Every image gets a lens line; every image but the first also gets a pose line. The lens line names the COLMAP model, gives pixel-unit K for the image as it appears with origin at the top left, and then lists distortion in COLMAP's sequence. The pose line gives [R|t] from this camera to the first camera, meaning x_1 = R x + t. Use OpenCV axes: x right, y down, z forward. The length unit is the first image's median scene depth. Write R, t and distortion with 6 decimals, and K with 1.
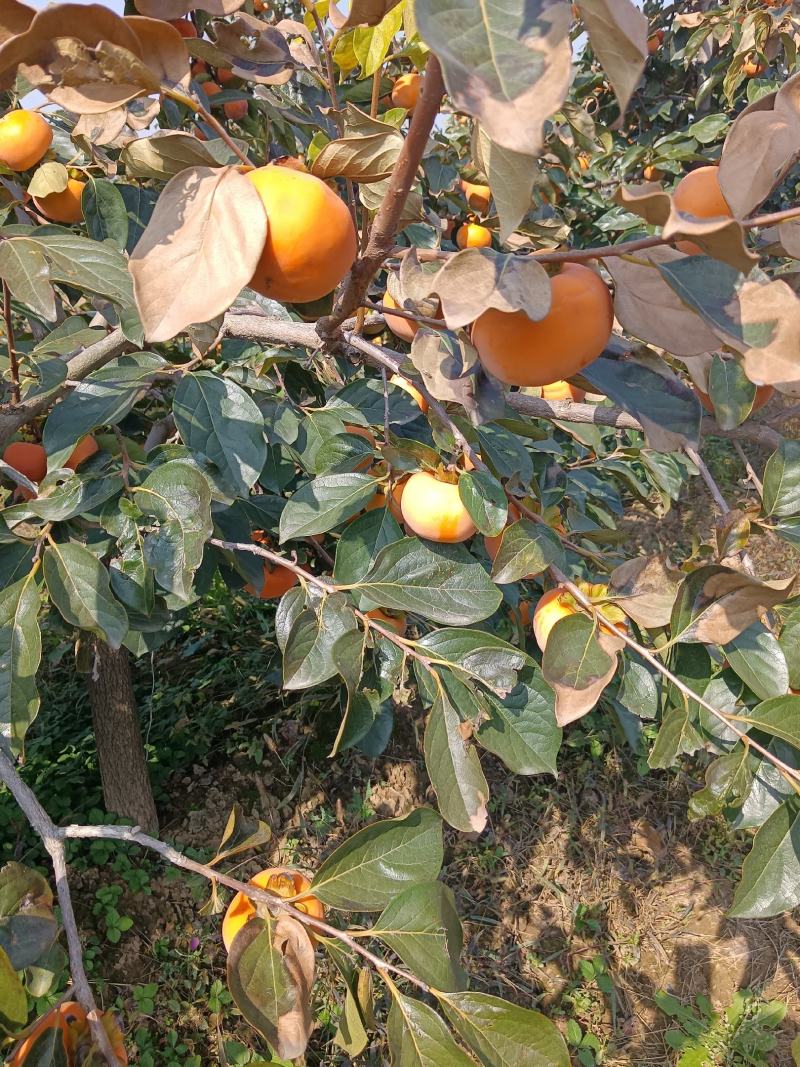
lens RADIAL K [[869.4, 0, 387.4], [0, 869.4, 533.4], [0, 0, 1]] dist [-0.050484, 0.000377]
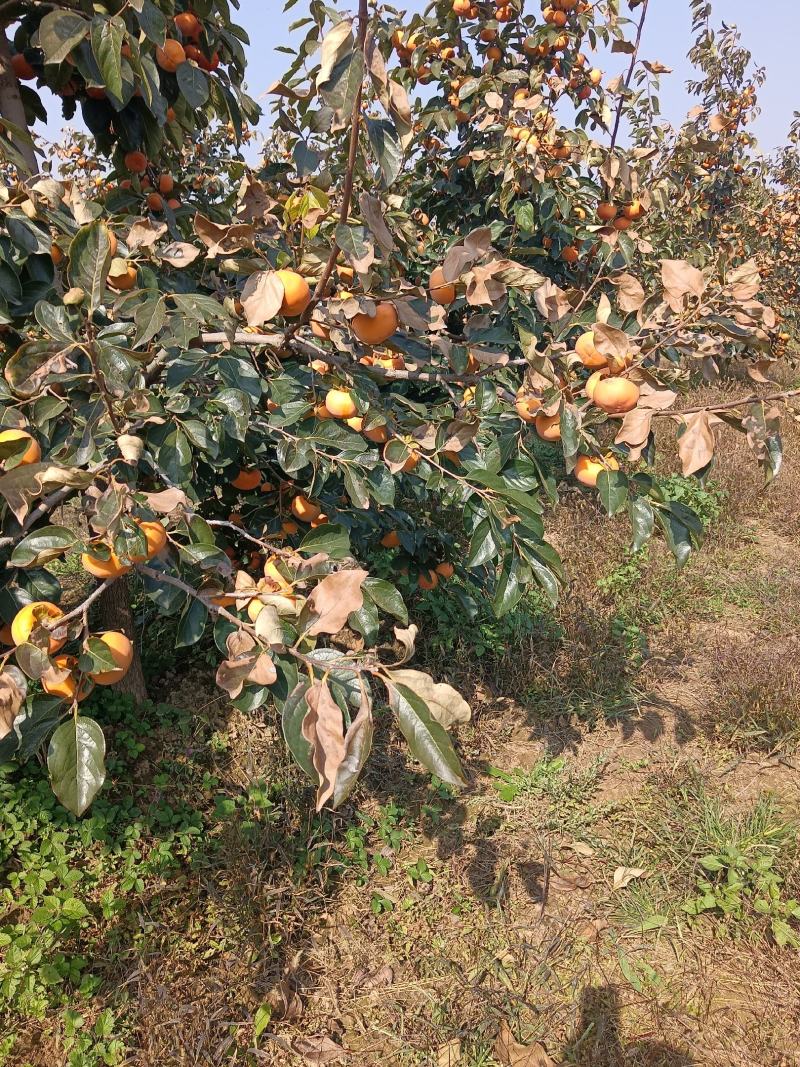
lens RADIAL K [[861.9, 0, 400.0], [0, 861.9, 533.5], [0, 0, 1]] dist [0.006859, 0.020458]
pose [[0.986325, -0.051632, 0.156517, -0.175267], [0.062920, 0.995697, -0.068038, 0.502971], [-0.152330, 0.076956, 0.985329, -1.374142]]
